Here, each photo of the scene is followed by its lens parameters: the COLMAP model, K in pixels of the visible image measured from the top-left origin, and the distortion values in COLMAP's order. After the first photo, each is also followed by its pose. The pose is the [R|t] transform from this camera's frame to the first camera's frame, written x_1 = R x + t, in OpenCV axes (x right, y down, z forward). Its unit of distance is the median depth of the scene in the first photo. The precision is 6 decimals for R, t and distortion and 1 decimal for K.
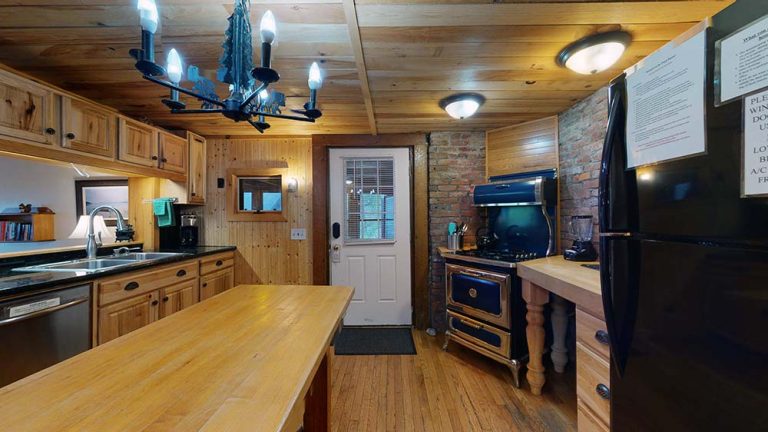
lens RADIAL K [[282.7, 0, 387.2], [0, 282.7, 215.8], [0, 0, 1]] dist [-0.000739, -0.000050]
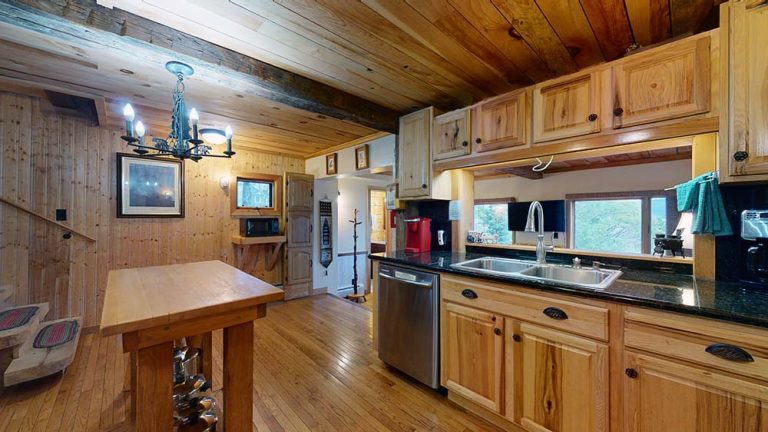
lens RADIAL K [[262.0, 0, 384.9], [0, 262.0, 195.9], [0, 0, 1]] dist [-0.001337, -0.000039]
pose [[-0.740823, -0.055324, -0.669418, -0.109364], [0.005765, 0.996042, -0.088698, 0.017408], [0.671675, -0.069569, -0.737572, 0.993066]]
